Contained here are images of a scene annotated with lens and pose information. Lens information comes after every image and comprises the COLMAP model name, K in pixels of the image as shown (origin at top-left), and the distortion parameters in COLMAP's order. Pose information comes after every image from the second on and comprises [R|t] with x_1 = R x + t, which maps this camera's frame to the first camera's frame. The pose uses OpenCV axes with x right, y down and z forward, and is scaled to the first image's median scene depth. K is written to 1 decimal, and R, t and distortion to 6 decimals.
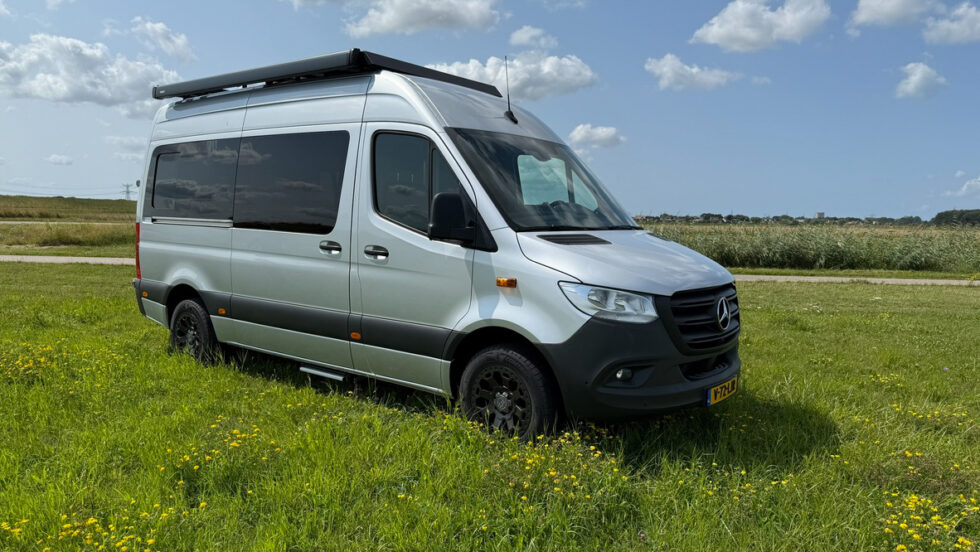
lens RADIAL K [[692.6, 0, 512.3], [0, 692.6, 276.8], [0, 0, 1]] dist [0.075707, -0.183396]
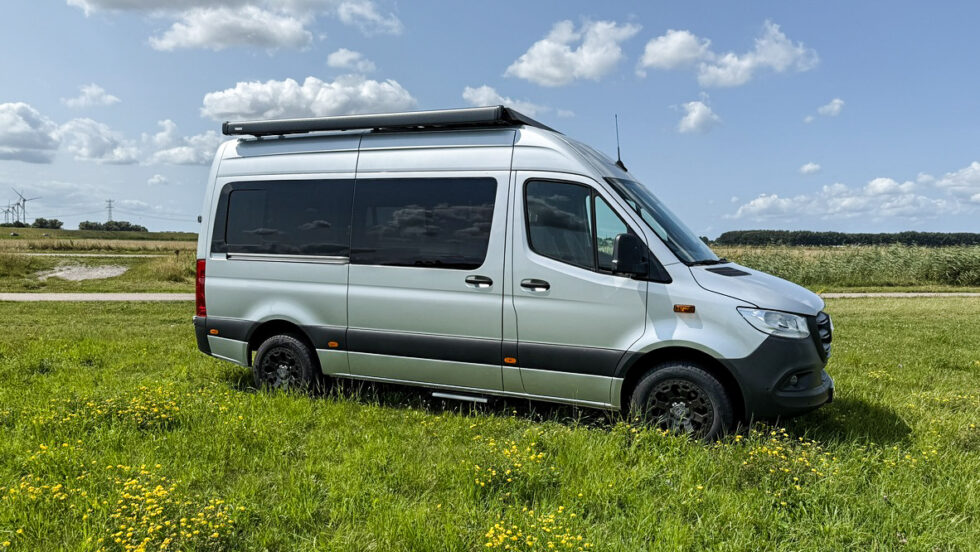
lens RADIAL K [[681.0, 0, 500.3], [0, 681.0, 271.6], [0, 0, 1]] dist [0.112160, -0.171488]
pose [[0.972246, -0.018566, 0.233222, -0.504527], [0.027517, 0.999002, -0.035185, -0.019813], [-0.232336, 0.040626, 0.971787, -0.066787]]
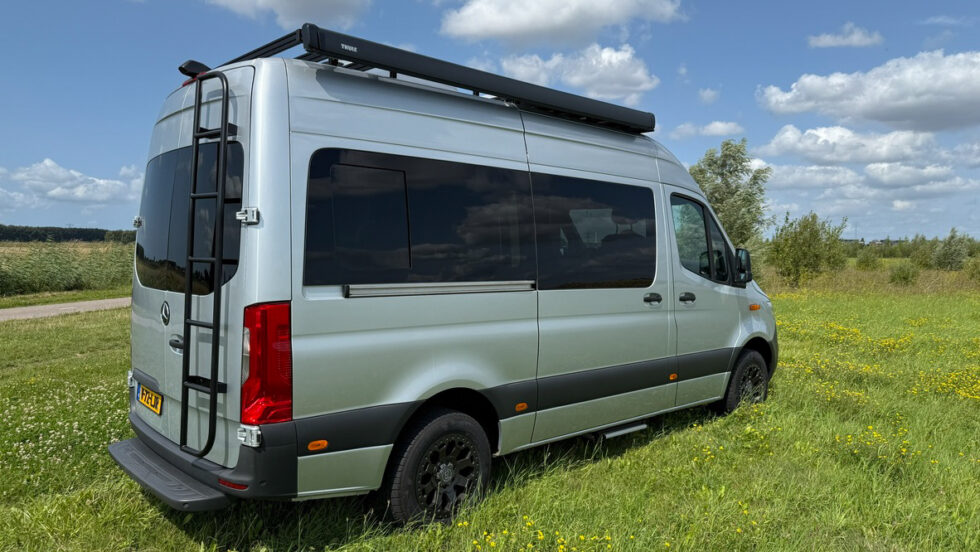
lens RADIAL K [[679.8, 0, 490.0], [0, 679.8, 276.0], [0, 0, 1]] dist [0.110905, -0.135674]
pose [[0.179536, -0.059357, 0.981959, -1.365015], [0.074811, 0.996111, 0.046535, -0.149190], [-0.980903, 0.065107, 0.183279, 1.099132]]
